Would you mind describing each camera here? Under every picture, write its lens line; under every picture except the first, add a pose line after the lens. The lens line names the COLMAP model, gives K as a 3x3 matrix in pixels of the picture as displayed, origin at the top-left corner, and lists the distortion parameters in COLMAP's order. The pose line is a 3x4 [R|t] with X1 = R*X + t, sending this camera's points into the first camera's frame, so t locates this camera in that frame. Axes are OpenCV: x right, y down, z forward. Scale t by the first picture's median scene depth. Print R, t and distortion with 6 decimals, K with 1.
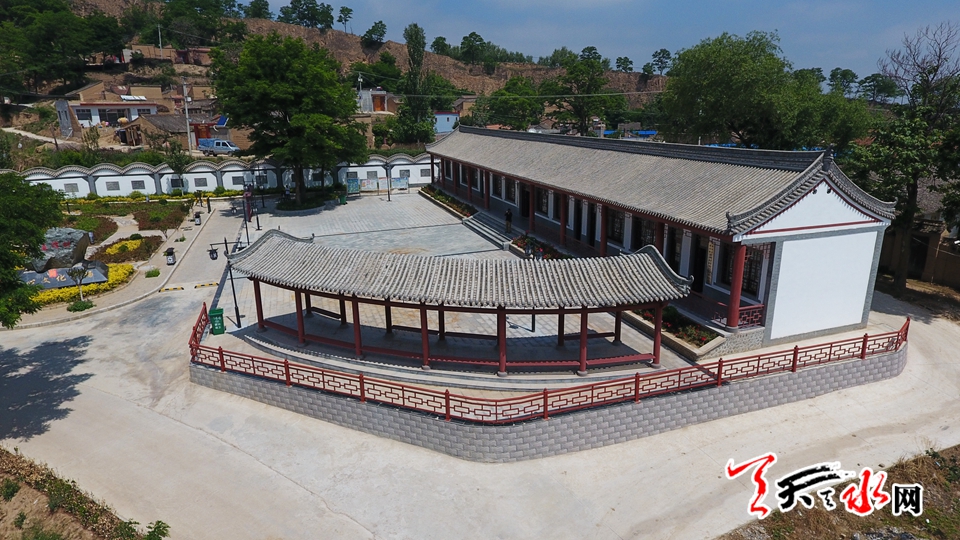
lens RADIAL K [[560.9, 0, 487.0], [0, 560.9, 260.6], [0, 0, 1]] dist [-0.005608, 0.000086]
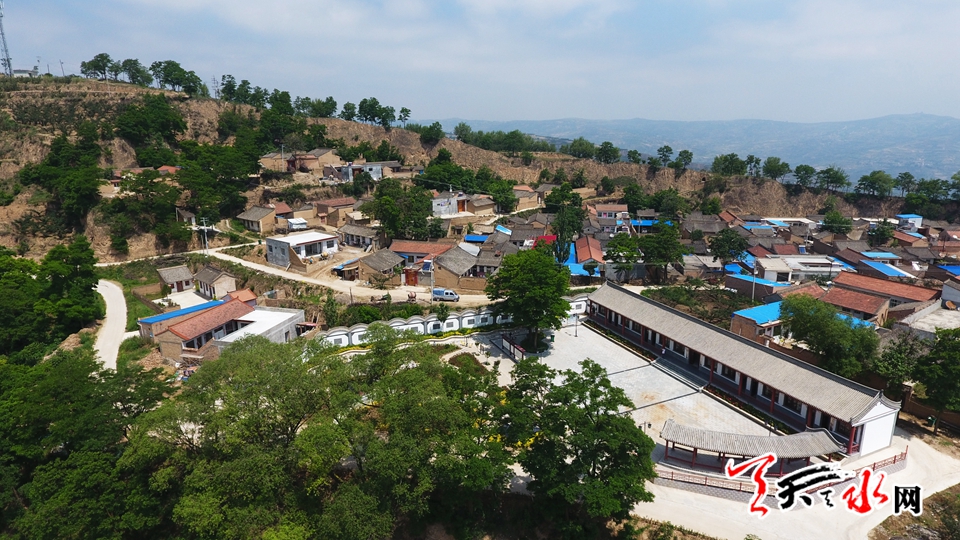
lens RADIAL K [[560.9, 0, 487.0], [0, 560.9, 260.6], [0, 0, 1]] dist [-0.005608, 0.000086]
pose [[0.995975, -0.019990, 0.087370, -0.539757], [0.021981, 0.999519, -0.021882, -0.280760], [-0.086890, 0.023715, 0.995936, -0.557875]]
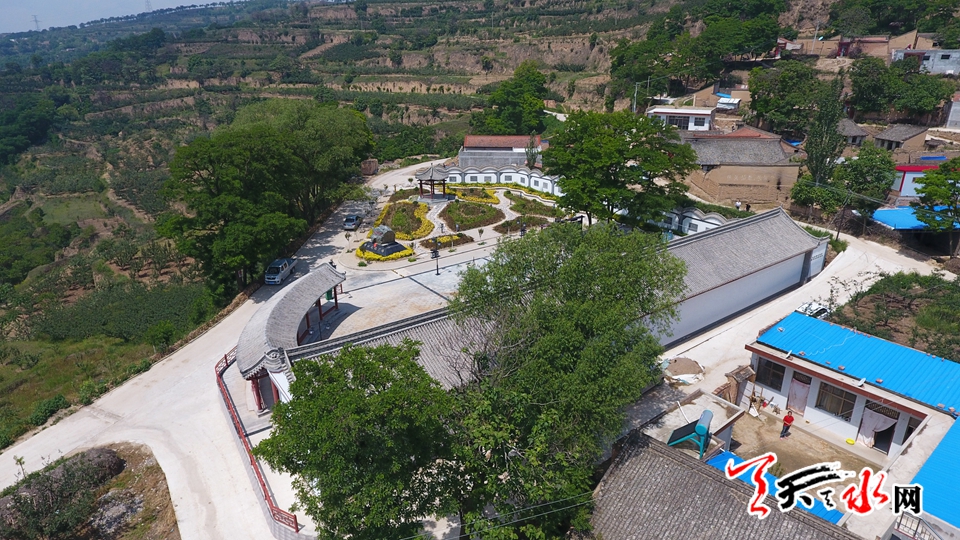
lens RADIAL K [[560.9, 0, 487.0], [0, 560.9, 260.6], [0, 0, 1]] dist [-0.005608, 0.000086]
pose [[0.295076, 0.329276, -0.896943, 0.627690], [-0.243966, 0.933590, 0.262470, -0.287043], [0.923802, 0.141375, 0.355812, 0.313758]]
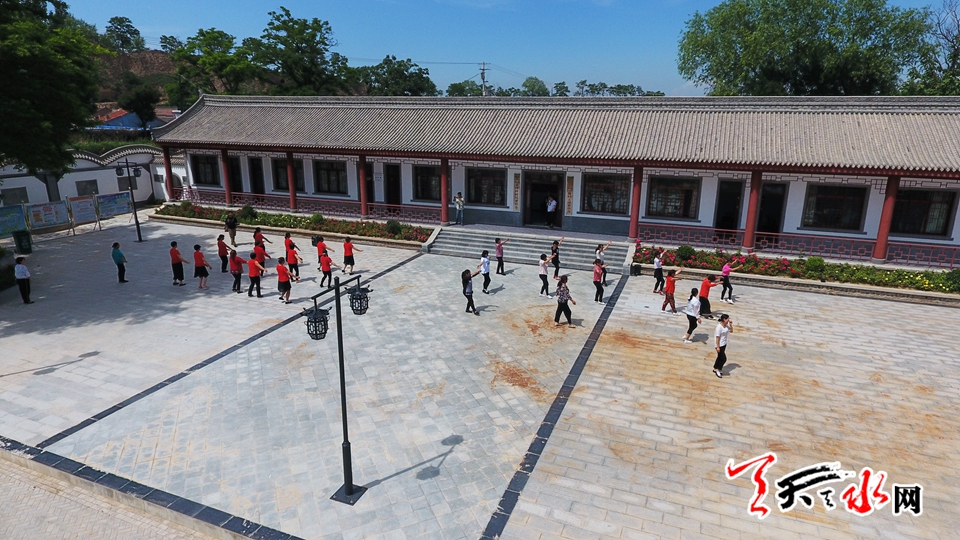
lens RADIAL K [[560.9, 0, 487.0], [0, 560.9, 260.6], [0, 0, 1]] dist [-0.005608, 0.000086]
pose [[0.647766, -0.181114, 0.739998, -0.327981], [0.184359, 0.979727, 0.078406, -0.069740], [-0.739196, 0.085636, 0.668024, 0.431031]]
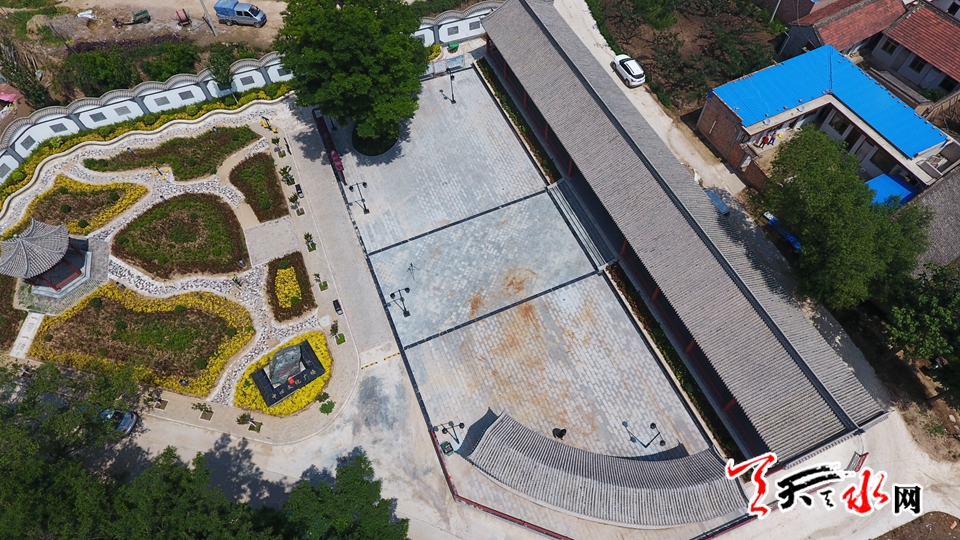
lens RADIAL K [[560.9, 0, 487.0], [0, 560.9, 260.6], [0, 0, 1]] dist [-0.005608, 0.000086]
pose [[0.997485, -0.064260, 0.029902, -0.155655], [0.026447, 0.728879, 0.684132, -0.552625], [-0.065757, -0.681621, 0.728745, 0.079125]]
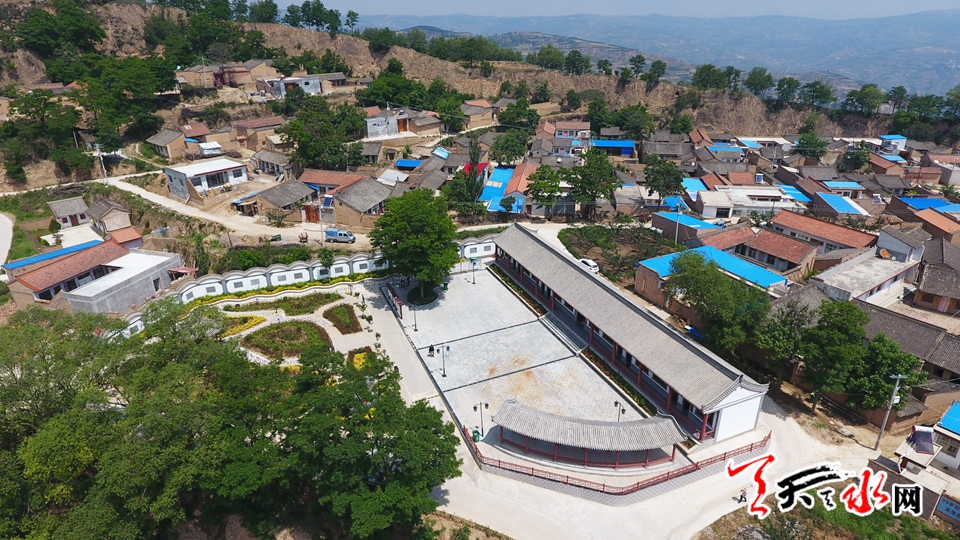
lens RADIAL K [[560.9, 0, 487.0], [0, 560.9, 260.6], [0, 0, 1]] dist [-0.005608, 0.000086]
pose [[0.997206, -0.028136, 0.069197, -0.230696], [0.017928, 0.989423, 0.143948, -0.363466], [-0.072515, -0.142306, 0.987163, -0.443676]]
